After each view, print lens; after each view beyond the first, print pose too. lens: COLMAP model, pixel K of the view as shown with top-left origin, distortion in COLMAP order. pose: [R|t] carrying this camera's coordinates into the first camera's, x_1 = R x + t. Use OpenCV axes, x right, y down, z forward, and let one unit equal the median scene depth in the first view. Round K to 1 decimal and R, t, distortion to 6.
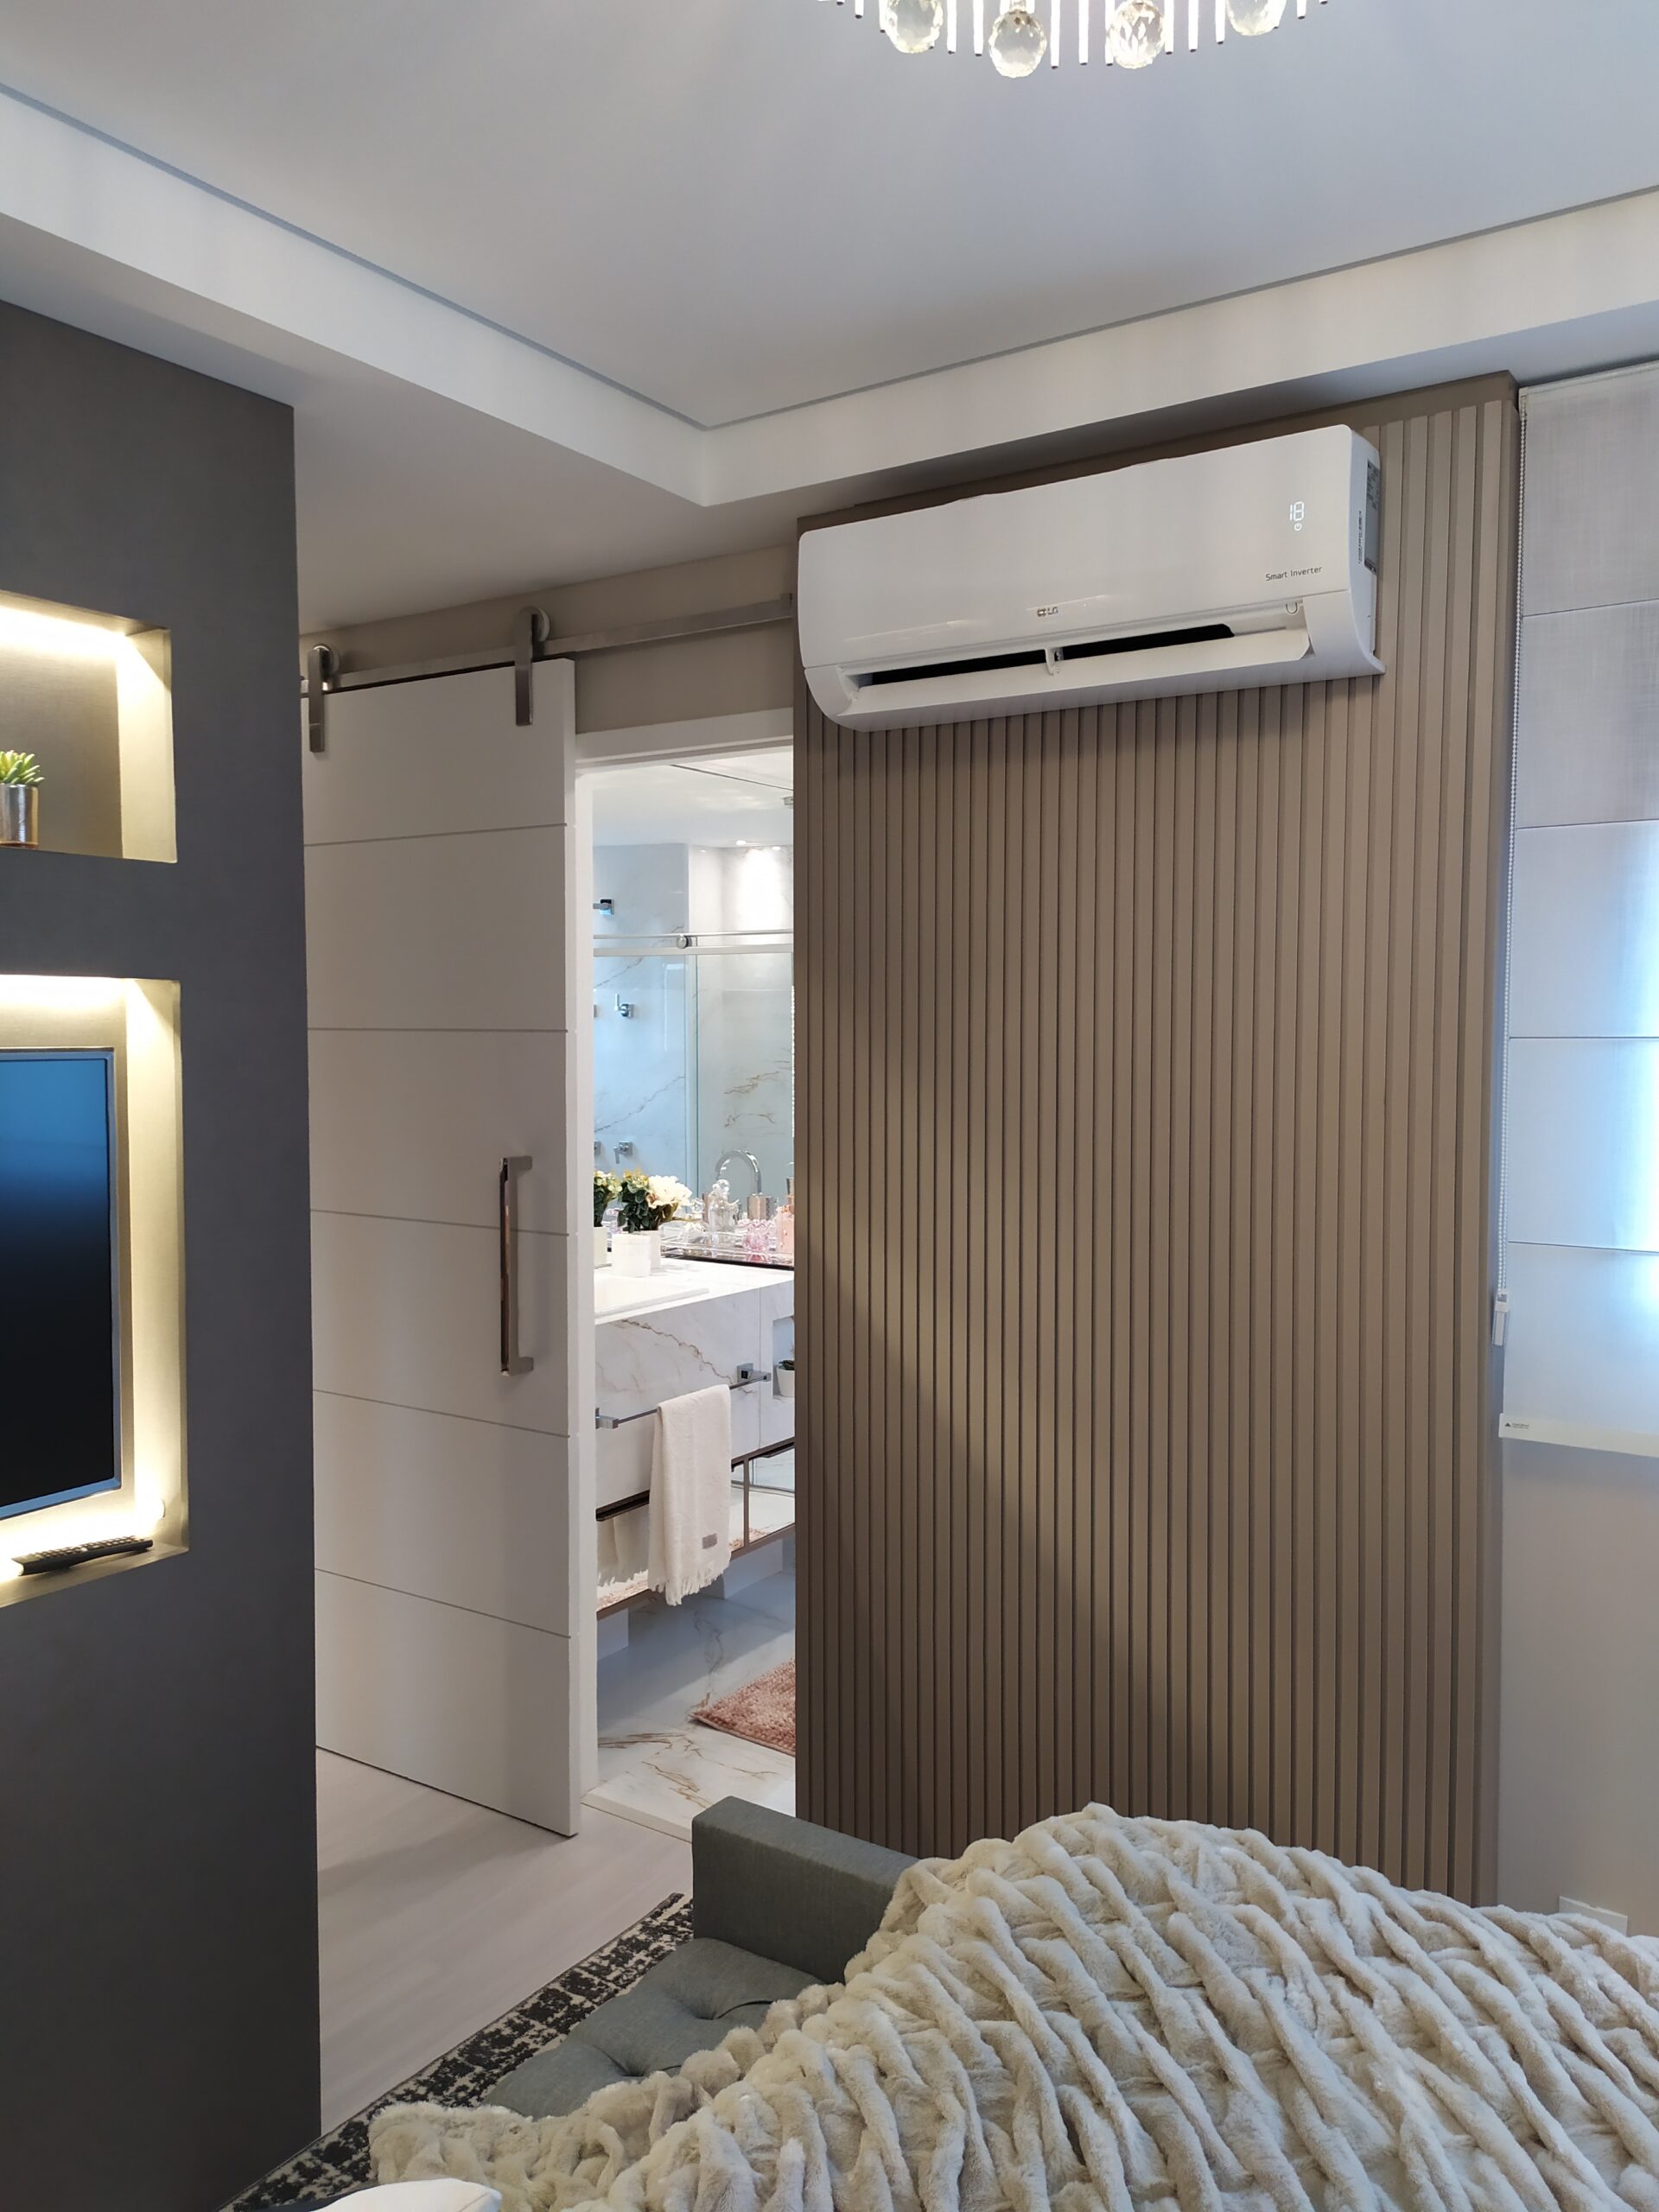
lens RADIAL K [[1660.2, 0, 829.5], [0, 1660.2, 1105.2], [0, 0, 1]] dist [0.053278, -0.045716]
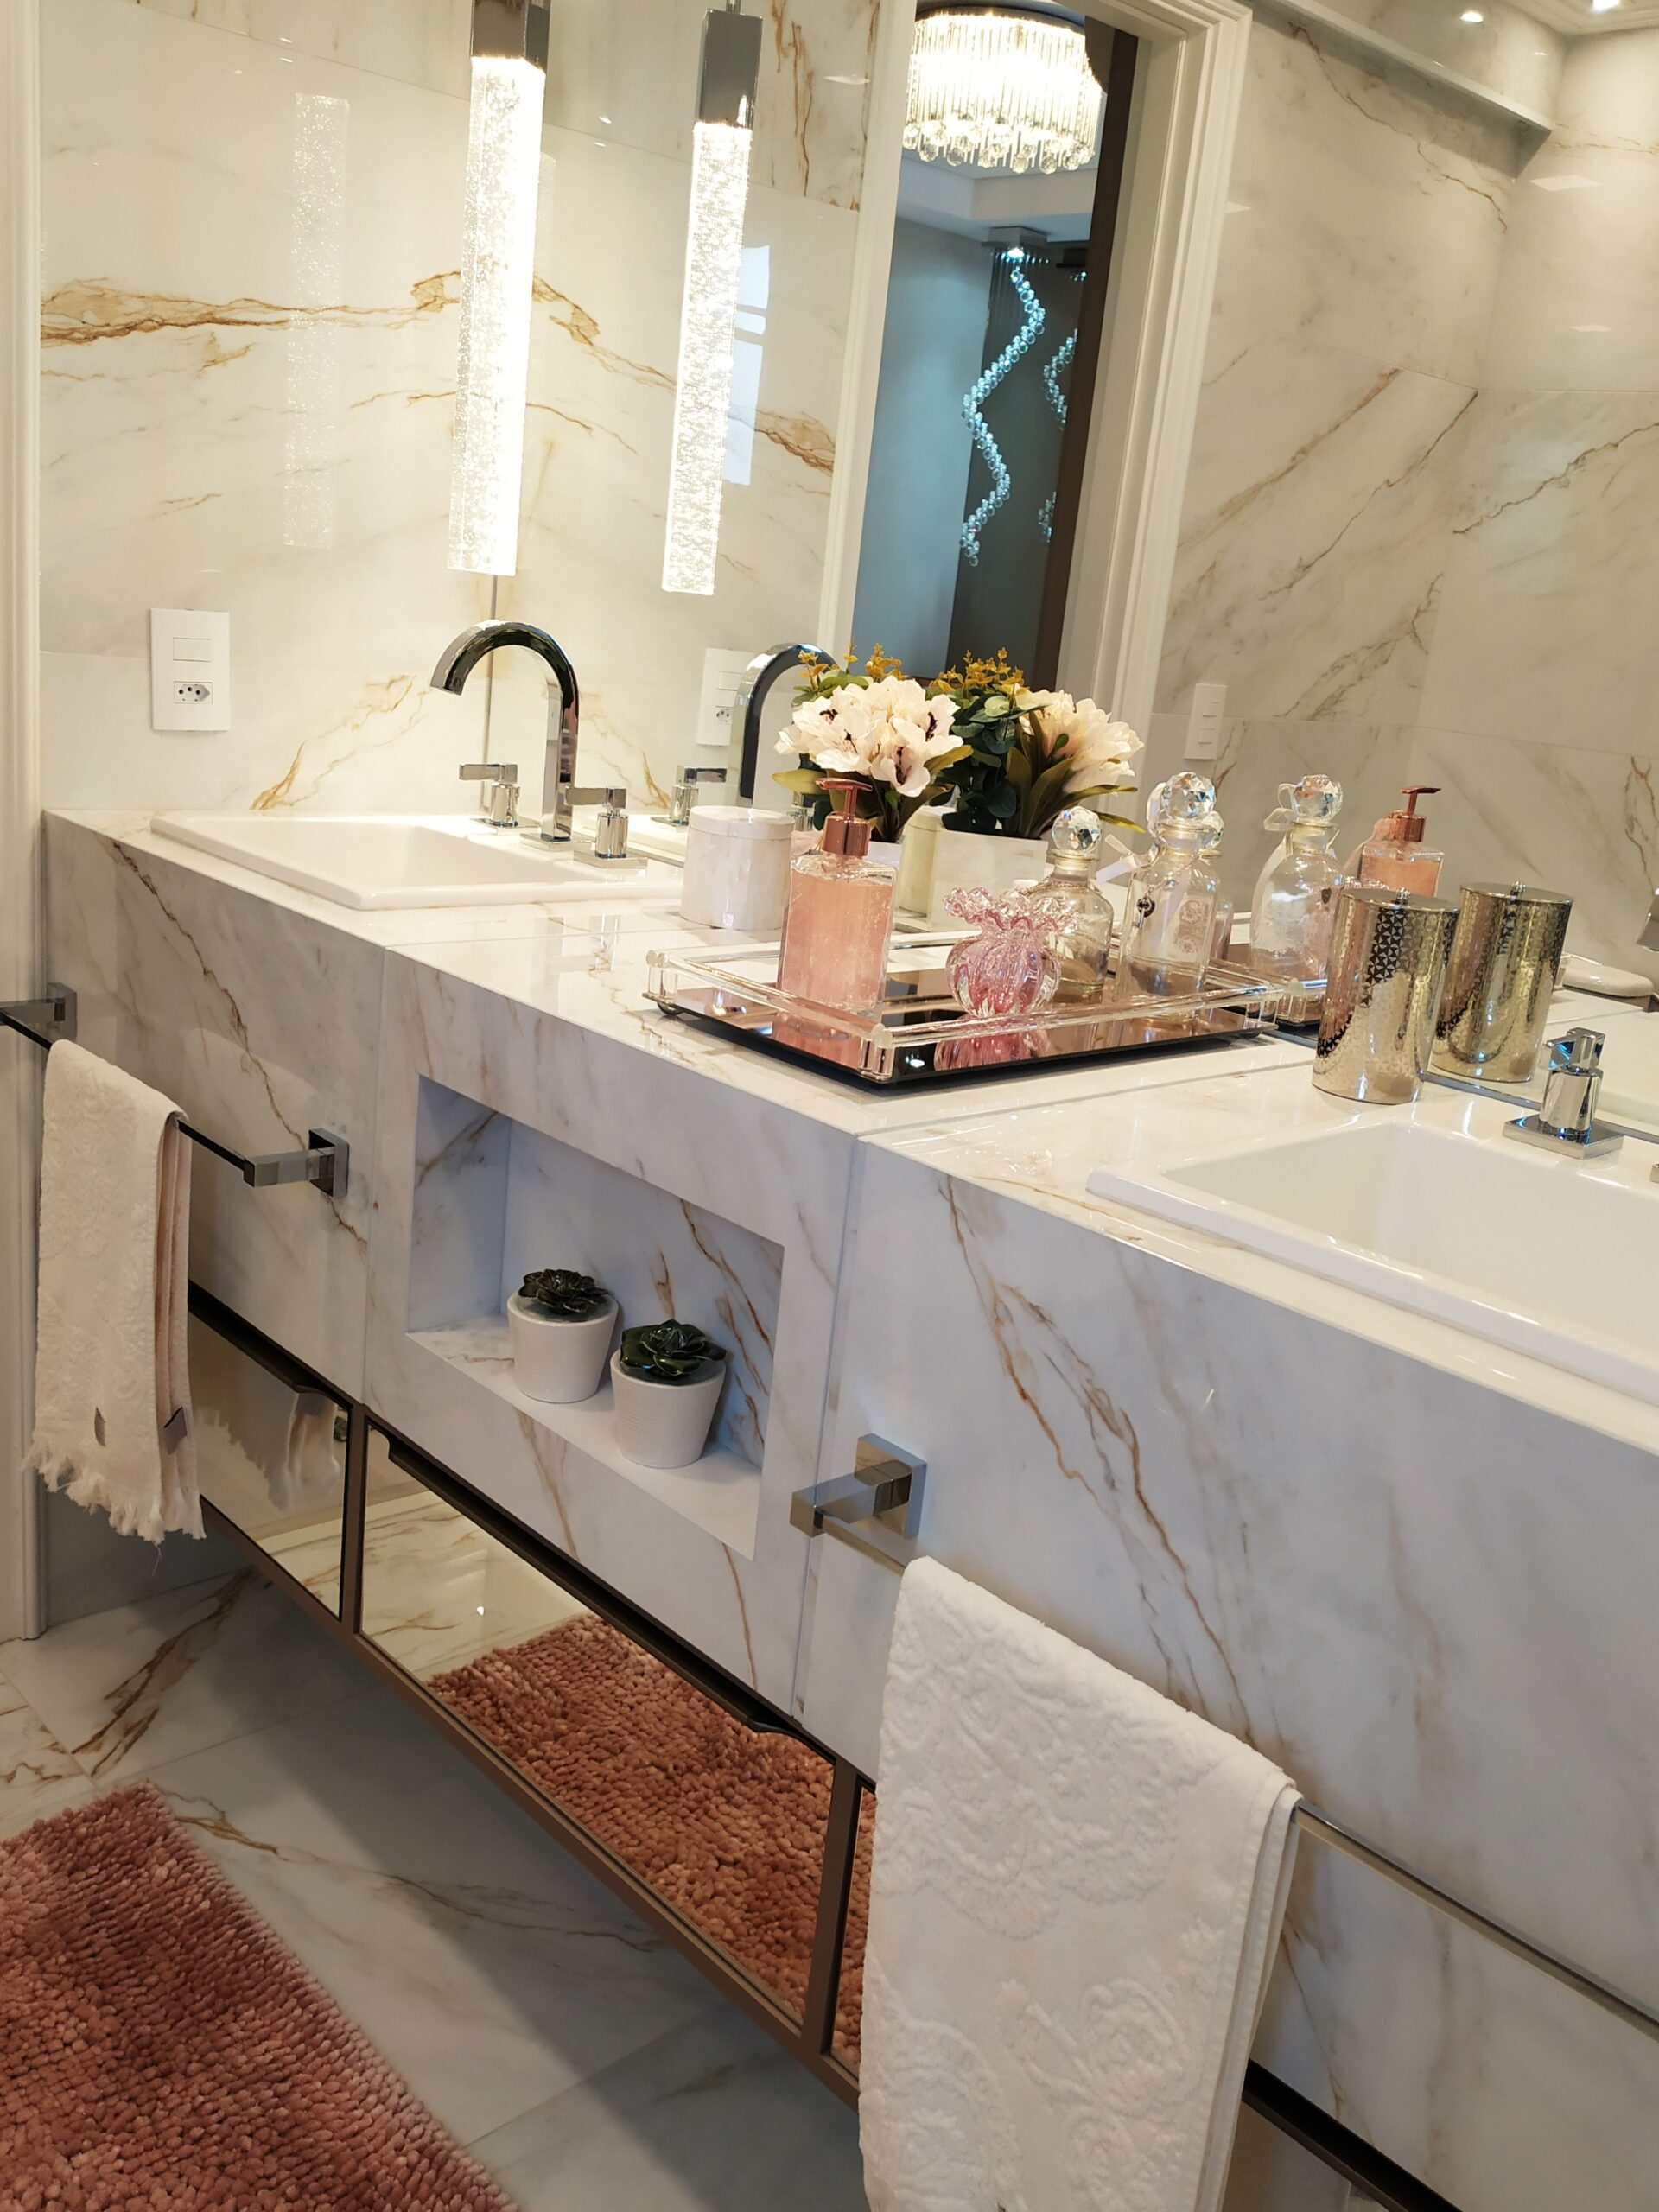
lens RADIAL K [[1916.5, 0, 828.8], [0, 1916.5, 1104.9], [0, 0, 1]] dist [-0.000186, -0.000050]
pose [[-0.238777, 0.229646, -0.943530, 0.302629], [-0.149753, 0.951304, 0.269435, 0.029585], [0.959458, 0.205631, -0.192759, 1.199866]]
